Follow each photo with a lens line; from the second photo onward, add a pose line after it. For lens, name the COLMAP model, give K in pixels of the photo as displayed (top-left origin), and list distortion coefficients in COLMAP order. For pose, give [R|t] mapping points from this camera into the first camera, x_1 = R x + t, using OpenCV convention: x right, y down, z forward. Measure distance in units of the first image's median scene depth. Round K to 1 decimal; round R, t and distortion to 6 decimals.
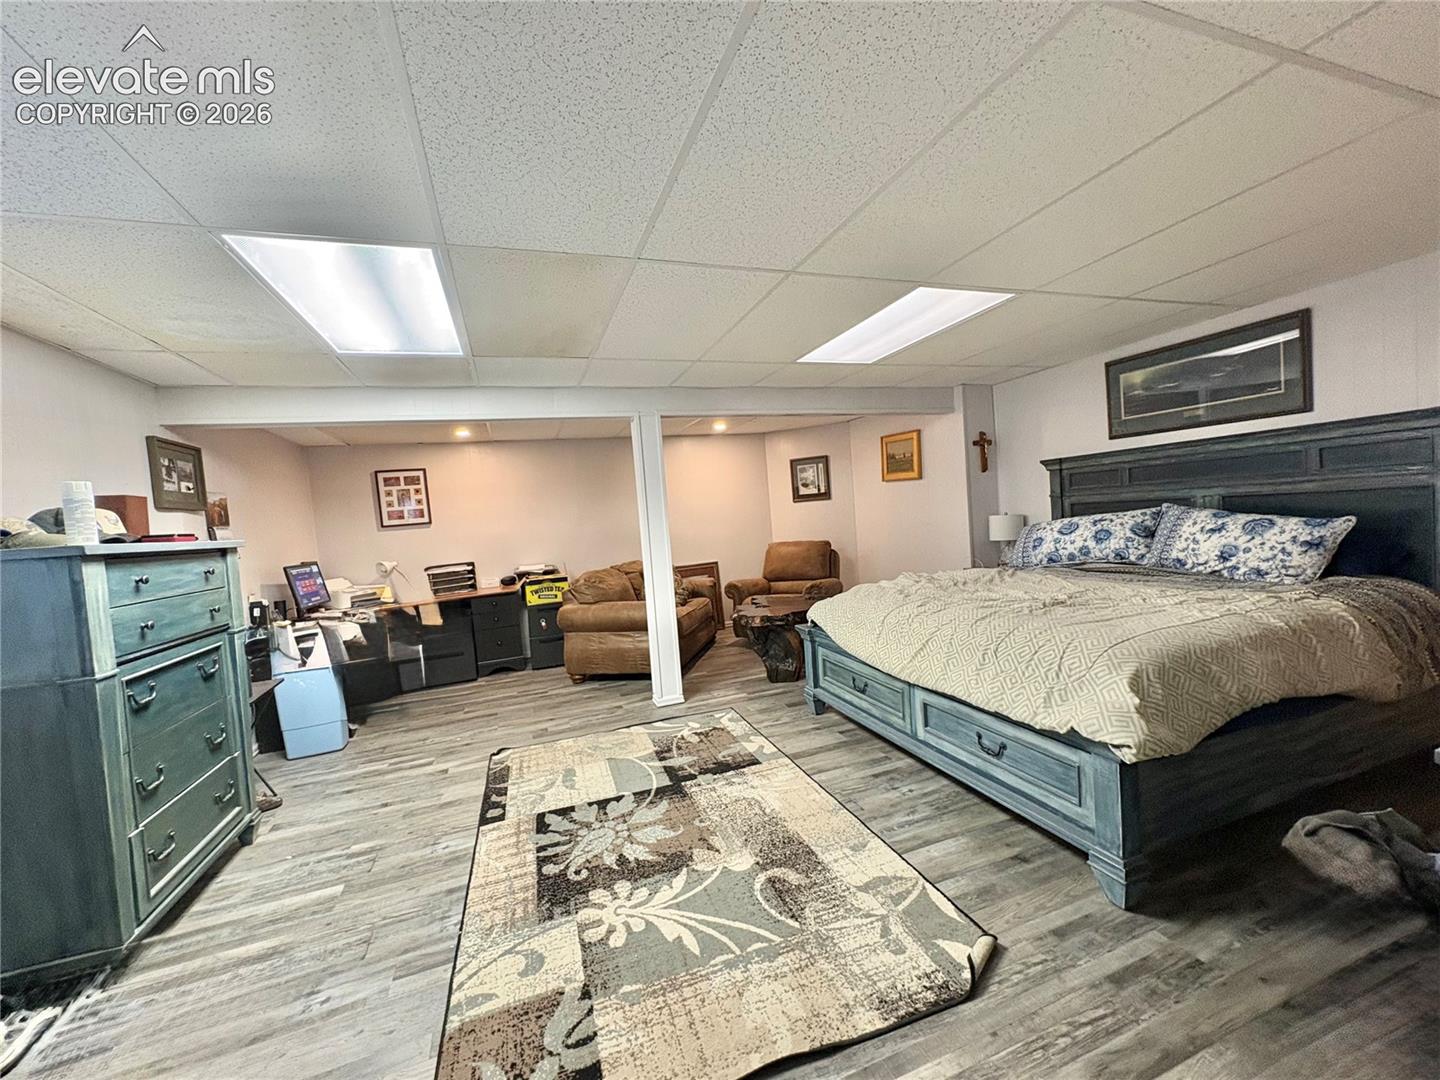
lens RADIAL K [[573.2, 0, 718.4], [0, 573.2, 533.3], [0, 0, 1]] dist [-0.002147, 0.000597]
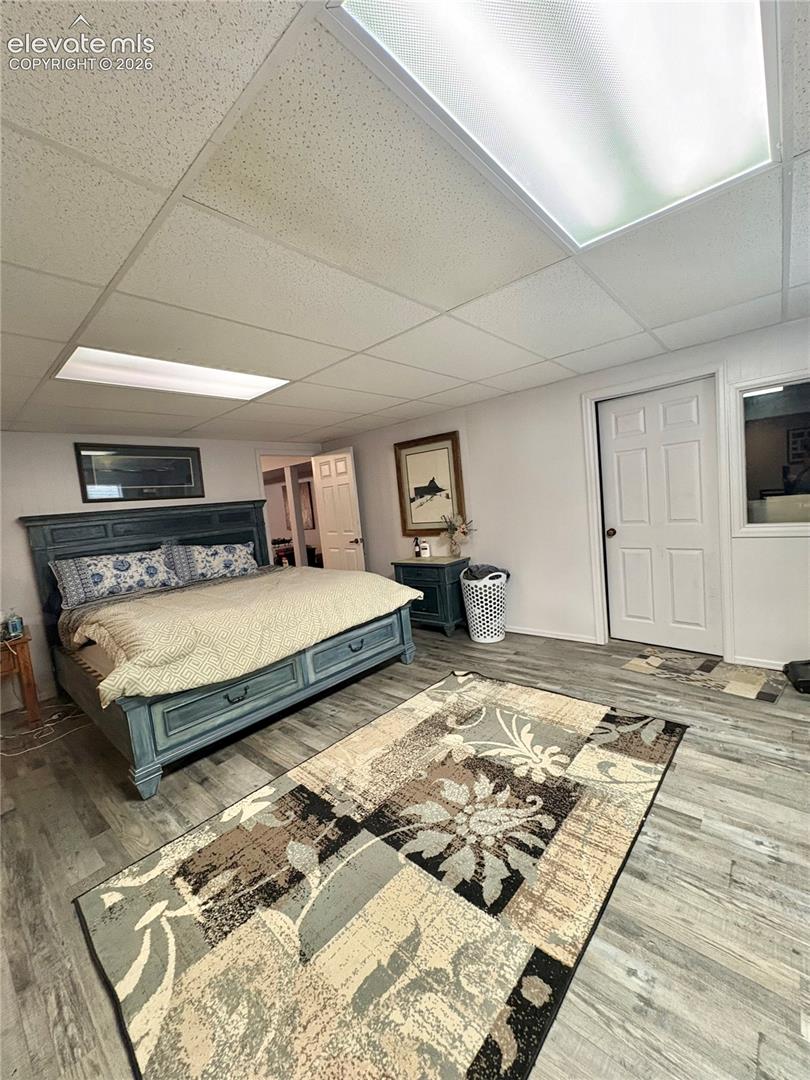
lens RADIAL K [[429.9, 0, 403.2], [0, 429.9, 543.2], [0, 0, 1]] dist [-0.002147, 0.000597]
pose [[-0.466798, 0.039073, 0.883500, -0.833253], [0.163669, 0.985583, 0.042887, -0.000542], [-0.869087, 0.164622, -0.466463, 1.420435]]
